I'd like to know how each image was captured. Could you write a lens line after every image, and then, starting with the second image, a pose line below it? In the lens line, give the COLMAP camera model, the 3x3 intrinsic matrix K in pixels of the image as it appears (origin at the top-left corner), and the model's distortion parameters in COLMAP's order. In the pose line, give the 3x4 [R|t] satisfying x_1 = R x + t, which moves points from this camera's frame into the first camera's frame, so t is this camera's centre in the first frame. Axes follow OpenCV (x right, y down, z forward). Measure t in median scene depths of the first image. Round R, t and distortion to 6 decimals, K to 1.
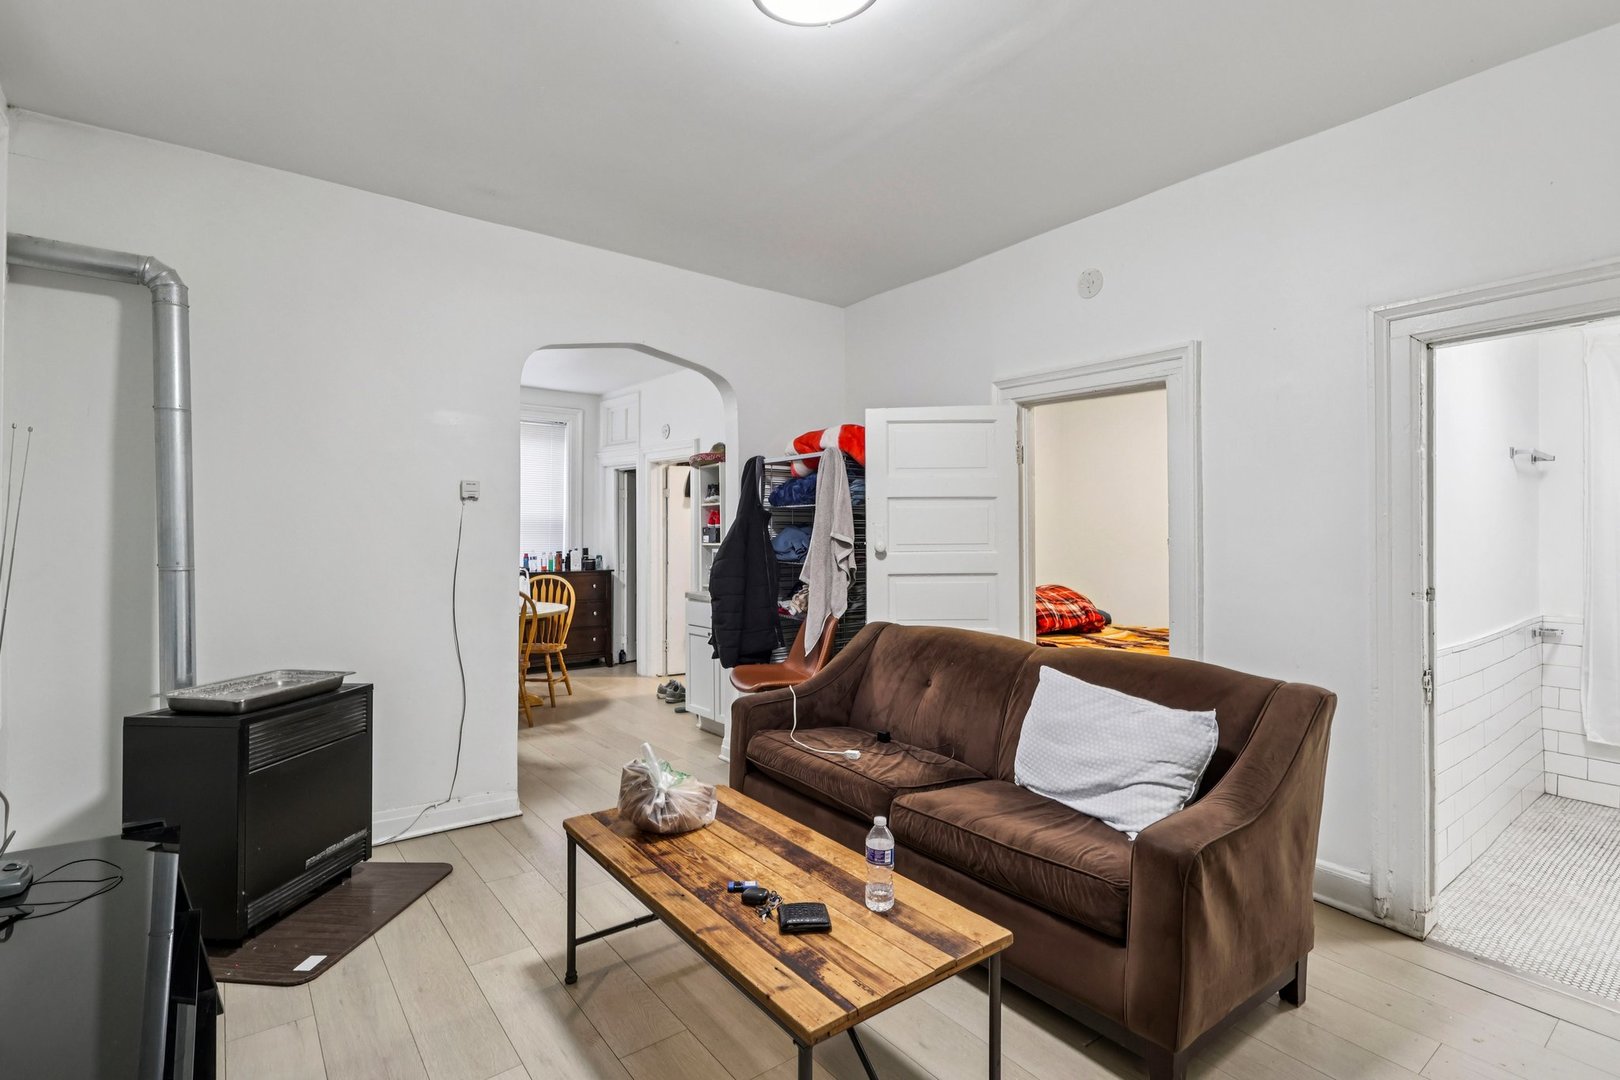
lens RADIAL K [[755.1, 0, 803.5], [0, 755.1, 531.3], [0, 0, 1]] dist [-0.000416, 0.000354]
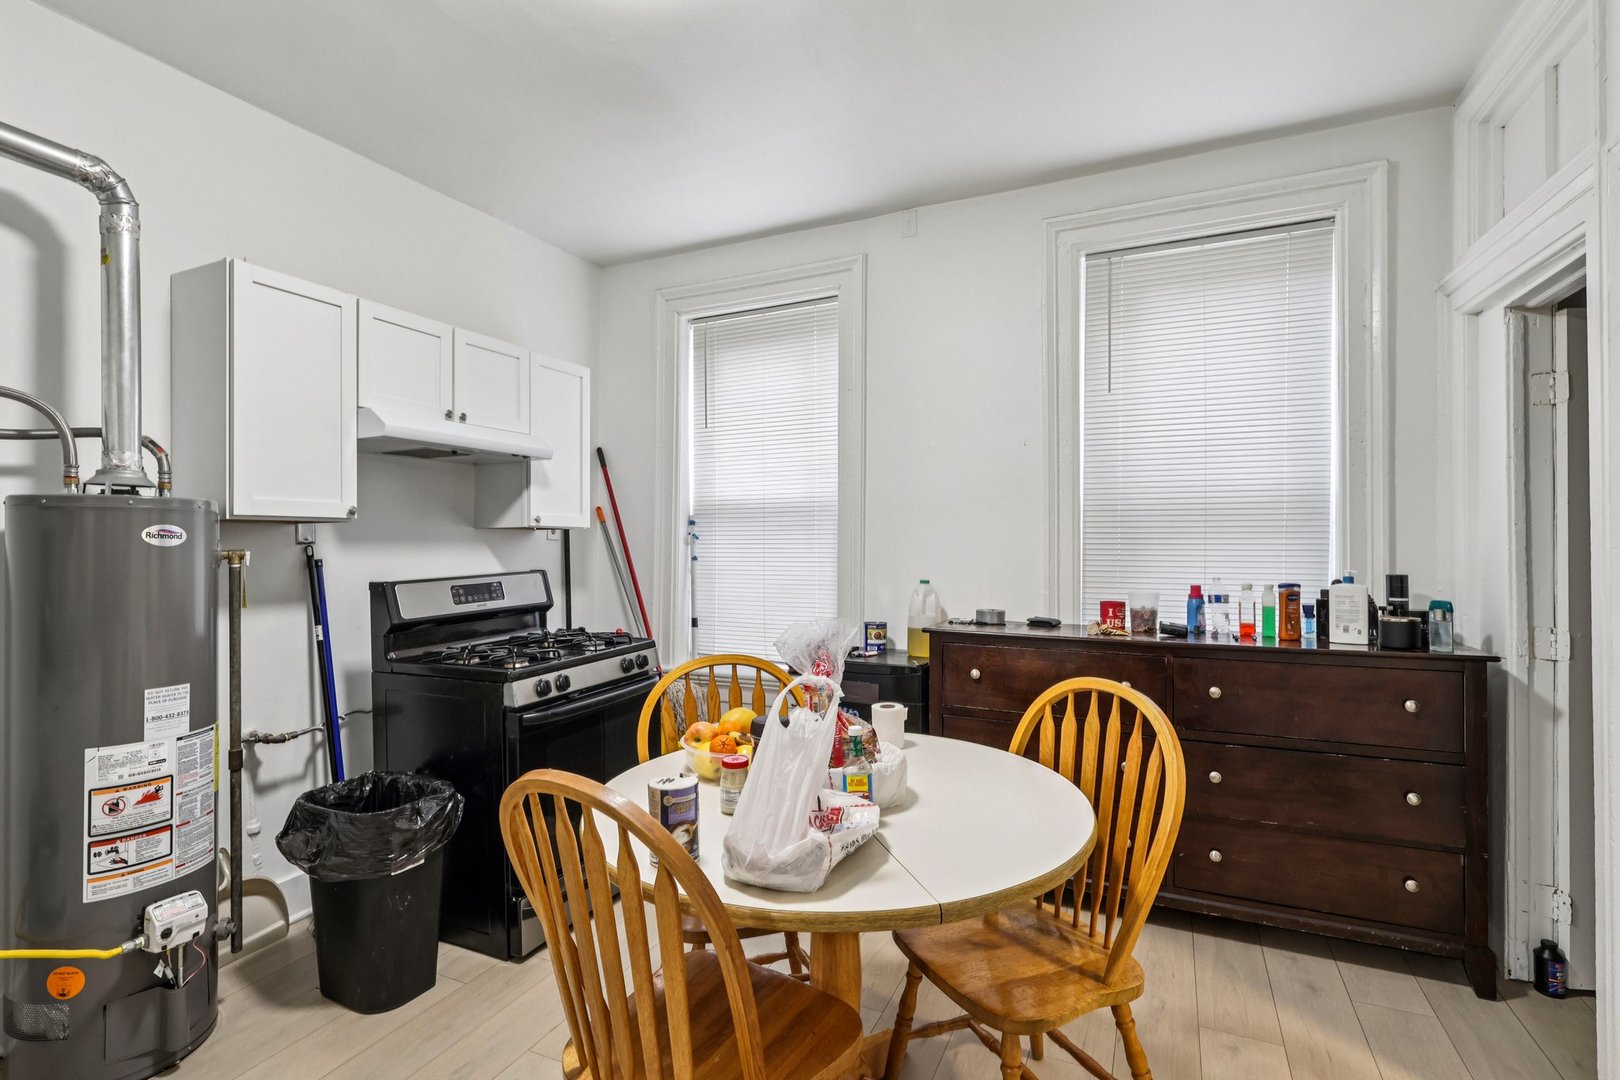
lens RADIAL K [[755.1, 0, 805.7], [0, 755.1, 532.1], [0, 0, 1]] dist [-0.000416, 0.000354]
pose [[0.448041, -0.001423, -0.894012, -0.115873], [0.009492, 0.999950, 0.003165, -0.000234], [0.893963, -0.009904, 0.448032, 0.649042]]
